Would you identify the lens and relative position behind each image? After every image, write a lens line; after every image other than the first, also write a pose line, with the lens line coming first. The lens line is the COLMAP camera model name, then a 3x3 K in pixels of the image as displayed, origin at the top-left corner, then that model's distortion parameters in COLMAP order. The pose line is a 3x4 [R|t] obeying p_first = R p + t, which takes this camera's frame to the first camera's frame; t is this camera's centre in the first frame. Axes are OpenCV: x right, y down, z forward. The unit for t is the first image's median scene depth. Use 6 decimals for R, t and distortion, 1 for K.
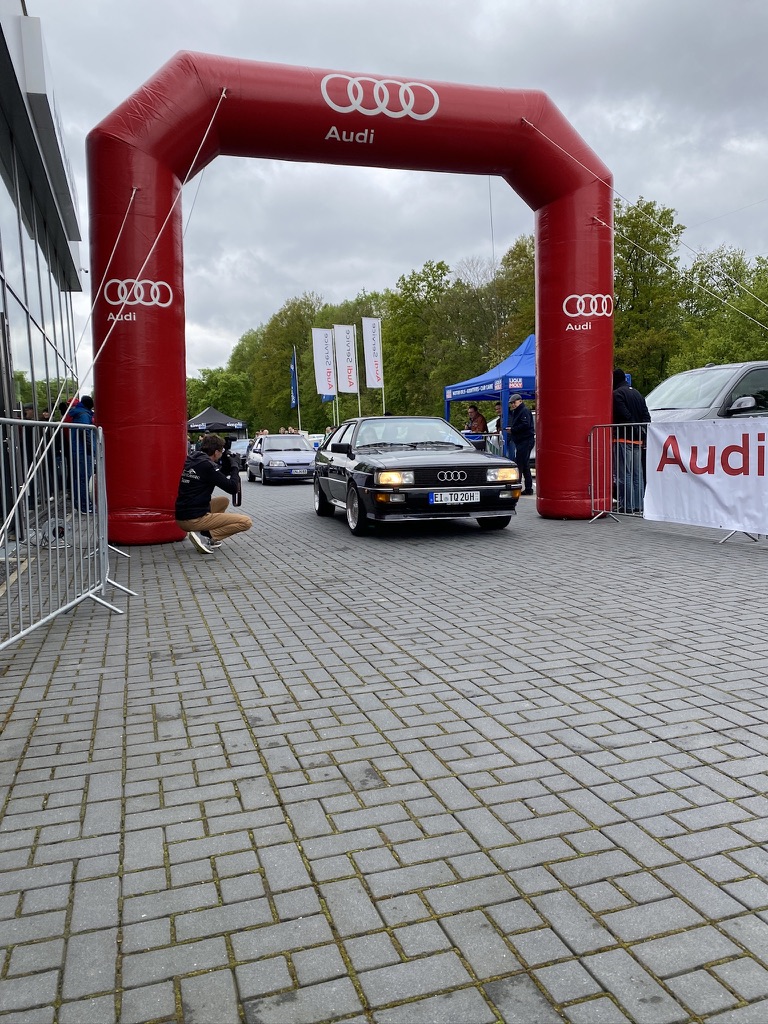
lens RADIAL K [[781.0, 0, 388.6], [0, 781.0, 507.3], [0, 0, 1]] dist [0.037371, -0.038700]
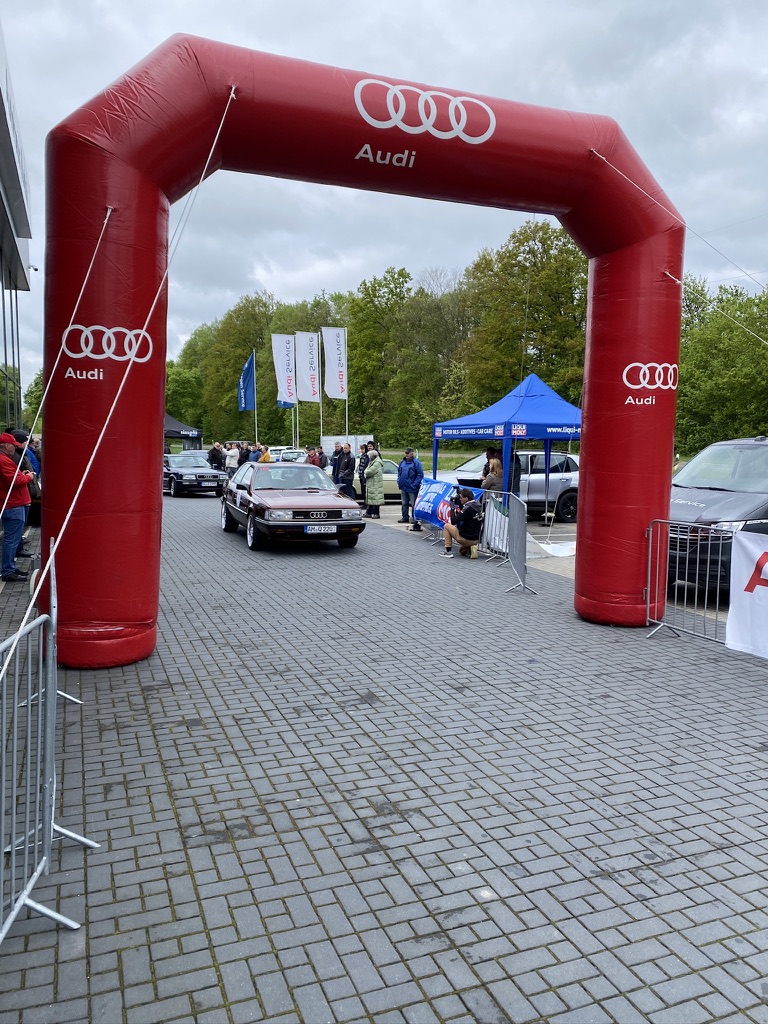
lens RADIAL K [[781.0, 0, 392.2], [0, 781.0, 499.2], [0, 0, 1]] dist [0.037371, -0.038700]
pose [[0.996581, 0.040954, 0.071762, -0.085275], [-0.040148, 0.999114, -0.012637, -0.114687], [-0.072216, 0.009713, 0.997342, 0.204854]]
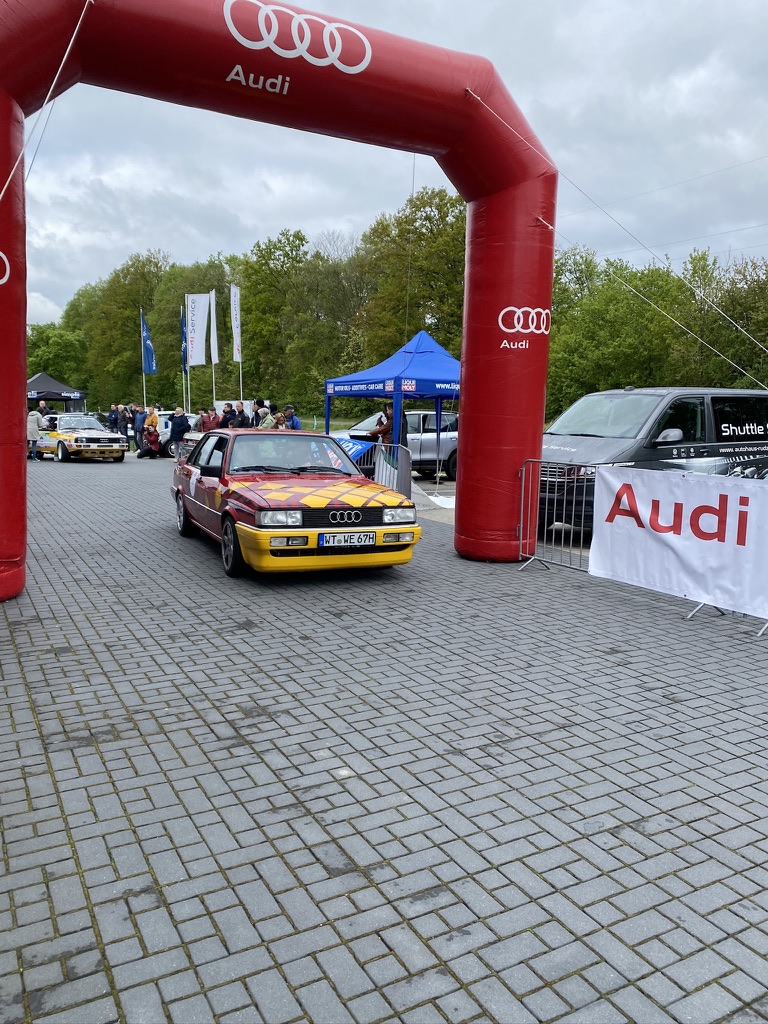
lens RADIAL K [[781.0, 0, 399.8], [0, 781.0, 513.5], [0, 0, 1]] dist [0.037371, -0.038700]
pose [[0.977719, 0.024961, 0.208428, -0.064041], [-0.033454, 0.998743, 0.037325, -0.078724], [-0.207235, -0.043466, 0.977325, 0.190311]]
